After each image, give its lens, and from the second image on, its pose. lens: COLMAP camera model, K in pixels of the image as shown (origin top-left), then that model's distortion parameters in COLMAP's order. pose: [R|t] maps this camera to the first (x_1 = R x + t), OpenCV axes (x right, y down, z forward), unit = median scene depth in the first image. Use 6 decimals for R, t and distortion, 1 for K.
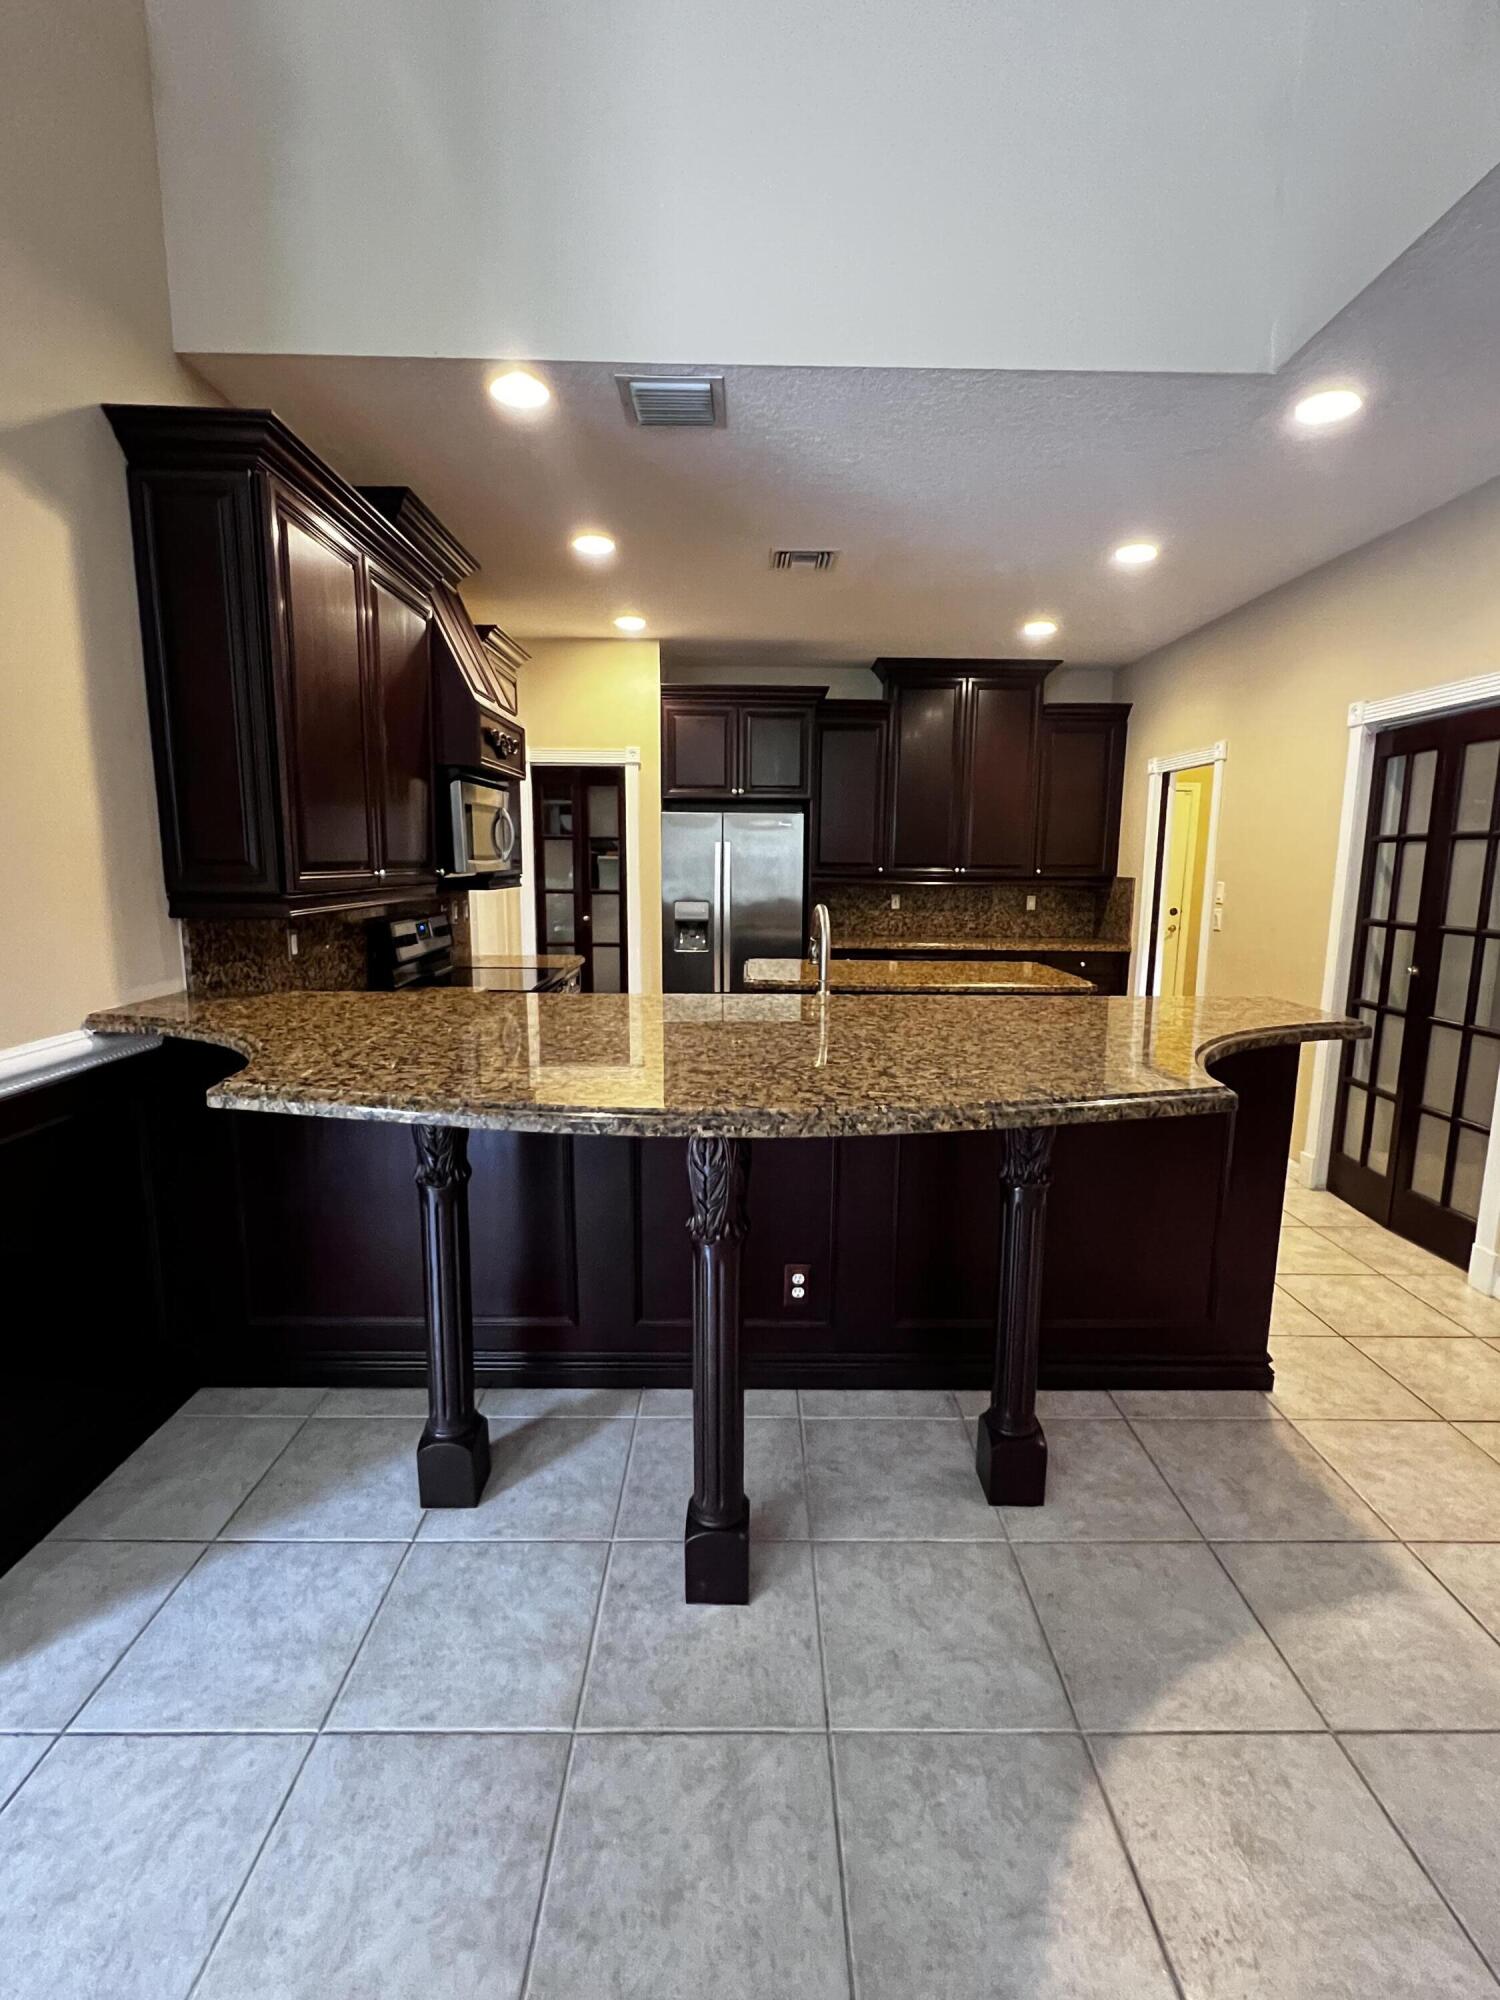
lens RADIAL K [[899.5, 0, 756.0], [0, 899.5, 1000.3], [0, 0, 1]] dist [-0.004470, -0.000934]
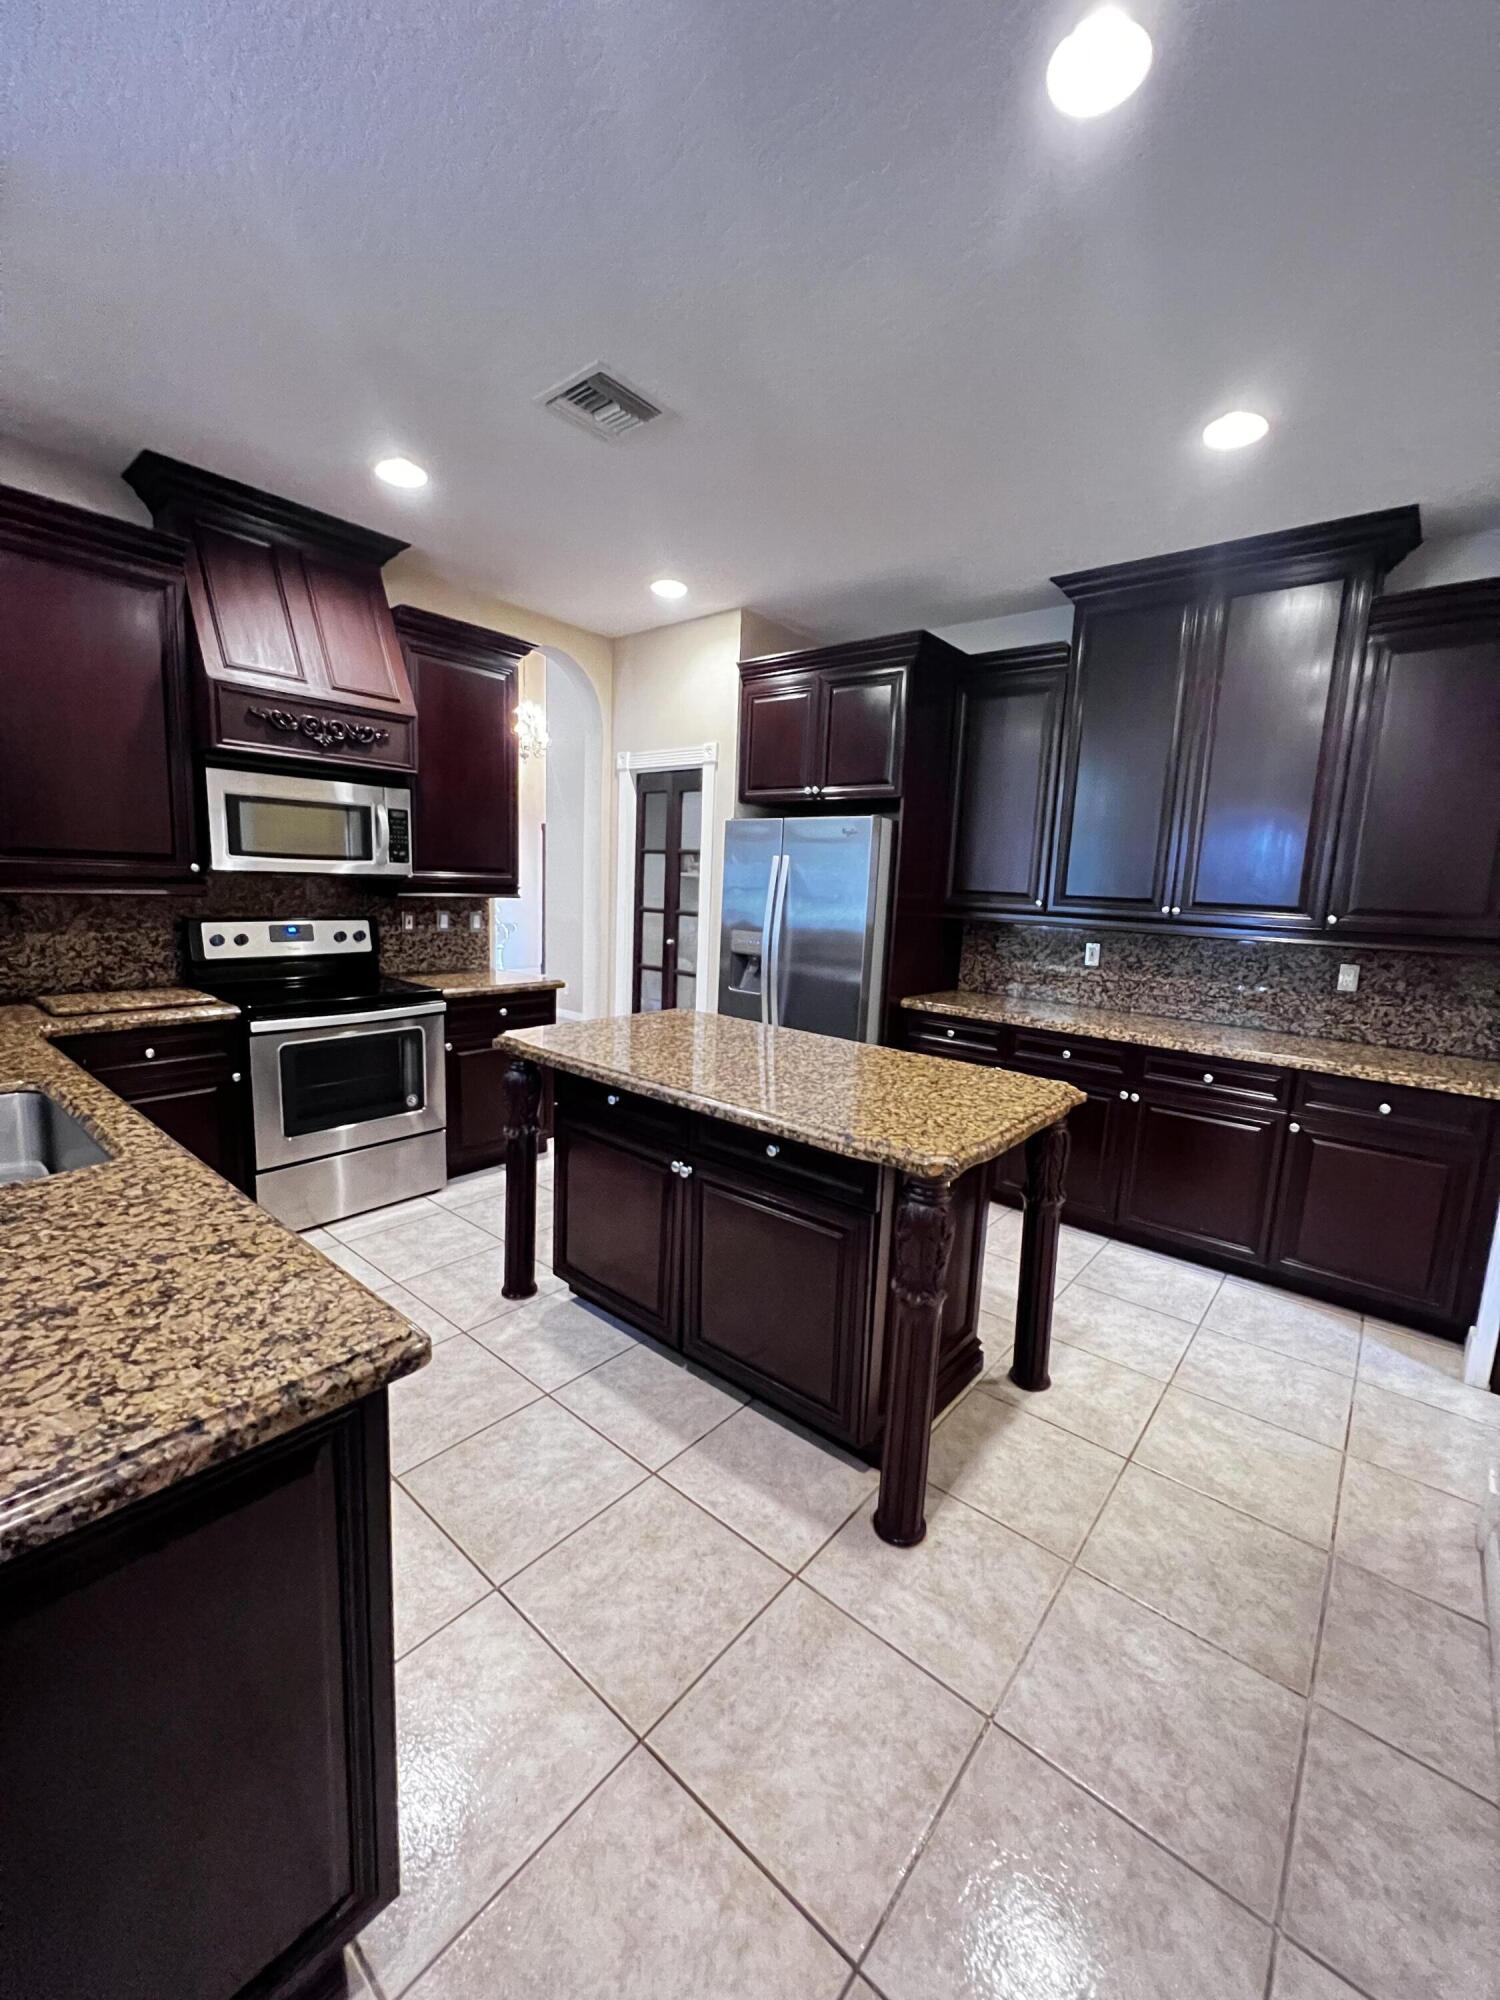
lens RADIAL K [[792.4, 0, 757.7], [0, 792.4, 997.4], [0, 0, 1]] dist [-0.004044, -0.000382]
pose [[0.762059, 0.120061, -0.636280, 0.396061], [-0.137030, 0.990306, 0.022744, -0.068012], [0.632842, 0.069857, 0.771123, 0.470388]]
